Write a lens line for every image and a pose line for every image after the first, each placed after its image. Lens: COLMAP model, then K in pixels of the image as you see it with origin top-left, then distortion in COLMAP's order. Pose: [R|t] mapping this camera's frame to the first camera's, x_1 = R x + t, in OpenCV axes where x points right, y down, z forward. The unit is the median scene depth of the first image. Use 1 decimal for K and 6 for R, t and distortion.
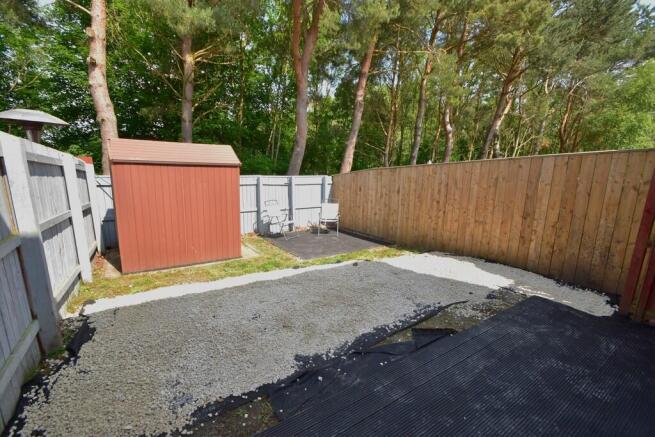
lens RADIAL K [[287.8, 0, 325.5], [0, 287.8, 222.0], [0, 0, 1]] dist [0.014324, -0.016266]
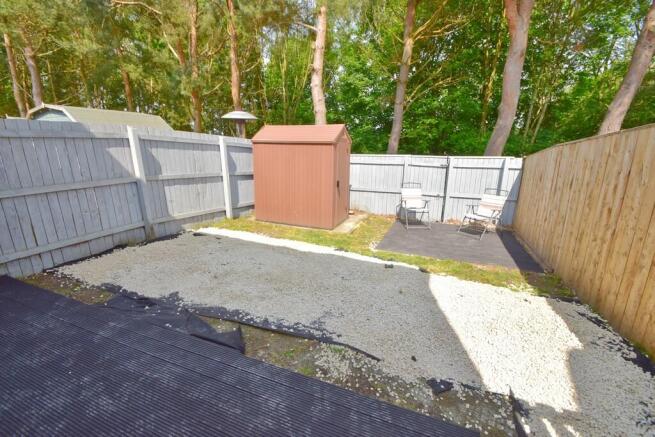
lens RADIAL K [[287.8, 0, 325.5], [0, 287.8, 222.0], [0, 0, 1]] dist [0.014324, -0.016266]
pose [[0.570919, 0.194916, -0.797533, 0.629339], [-0.151000, 0.979767, 0.131360, -0.051351], [0.807001, 0.045431, 0.588800, 0.399620]]
